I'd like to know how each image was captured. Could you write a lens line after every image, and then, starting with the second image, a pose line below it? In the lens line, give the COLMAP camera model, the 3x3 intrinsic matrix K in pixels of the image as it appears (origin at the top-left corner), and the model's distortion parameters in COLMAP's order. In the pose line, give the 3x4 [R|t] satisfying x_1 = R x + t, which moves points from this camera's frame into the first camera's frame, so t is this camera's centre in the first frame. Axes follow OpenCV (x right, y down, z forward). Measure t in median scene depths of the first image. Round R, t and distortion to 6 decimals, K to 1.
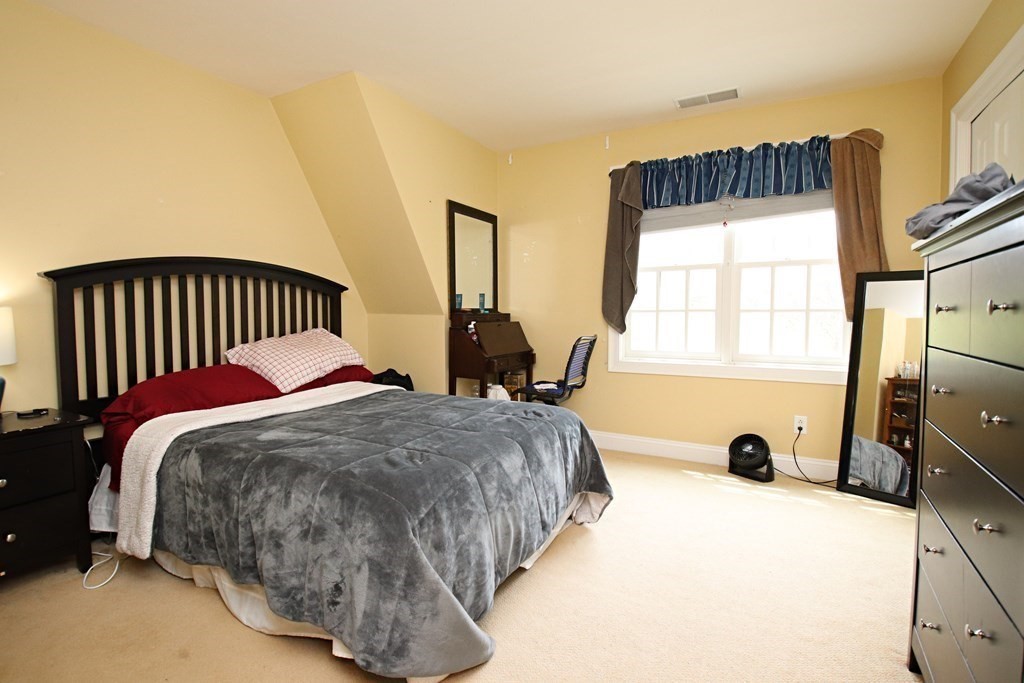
lens RADIAL K [[476.4, 0, 509.8], [0, 476.4, 335.6], [0, 0, 1]] dist [0.005067, -0.020250]
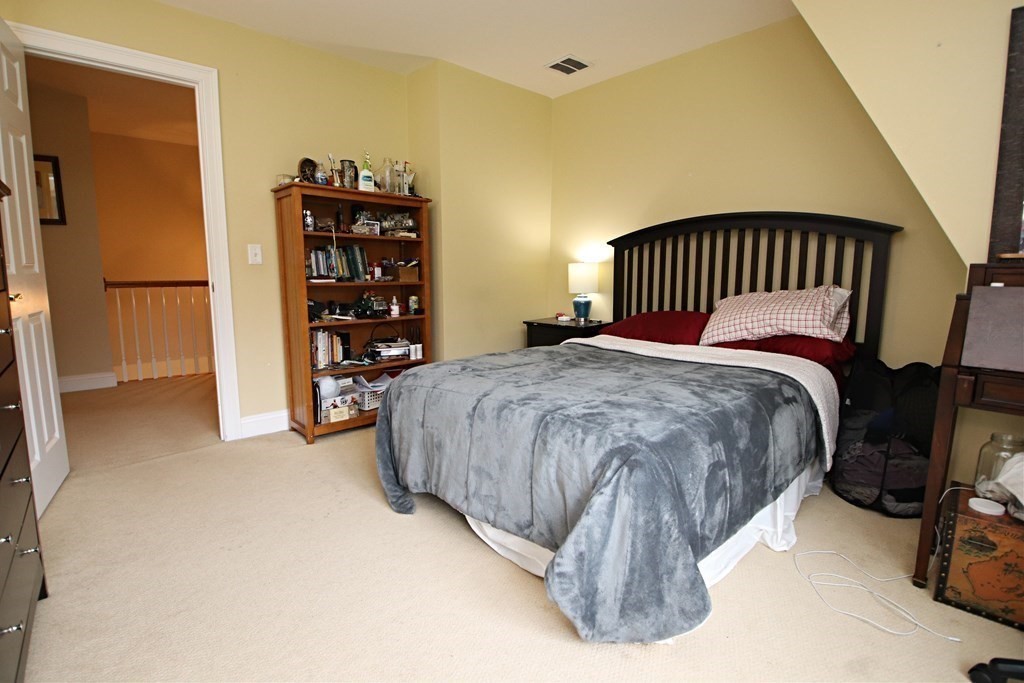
lens RADIAL K [[476.4, 0, 509.8], [0, 476.4, 335.6], [0, 0, 1]] dist [0.005067, -0.020250]
pose [[-0.305125, 0.135149, -0.942674, 0.554135], [-0.046307, 0.986602, 0.156436, -0.036181], [0.951186, 0.091385, -0.294779, 0.822586]]
